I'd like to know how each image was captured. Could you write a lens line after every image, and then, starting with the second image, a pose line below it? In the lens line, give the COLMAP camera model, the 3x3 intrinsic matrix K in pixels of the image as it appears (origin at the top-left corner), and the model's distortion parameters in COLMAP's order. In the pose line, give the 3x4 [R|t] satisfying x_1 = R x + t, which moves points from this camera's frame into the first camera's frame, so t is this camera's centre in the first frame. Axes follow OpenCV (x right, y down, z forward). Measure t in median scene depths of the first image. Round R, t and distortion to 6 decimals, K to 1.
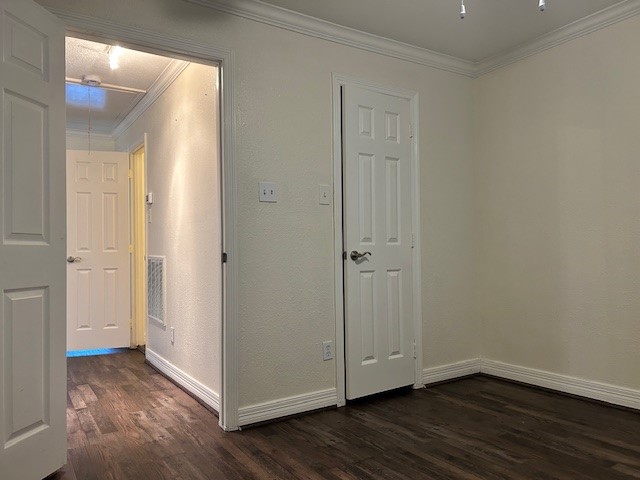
lens RADIAL K [[481.2, 0, 320.0], [0, 481.2, 240.0], [0, 0, 1]] dist [0.062505, -0.074390]
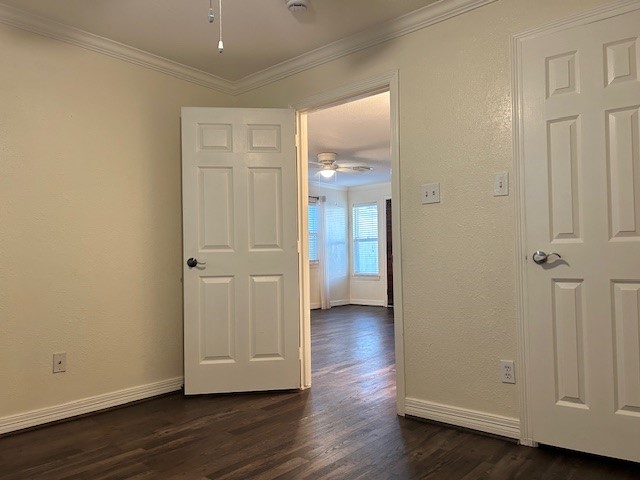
lens RADIAL K [[481.2, 0, 320.0], [0, 481.2, 240.0], [0, 0, 1]] dist [0.062505, -0.074390]
pose [[0.279588, -0.018481, -0.959942, 0.808415], [0.038269, 0.999235, -0.008091, -0.003695], [0.959357, -0.034474, 0.280081, 0.508974]]
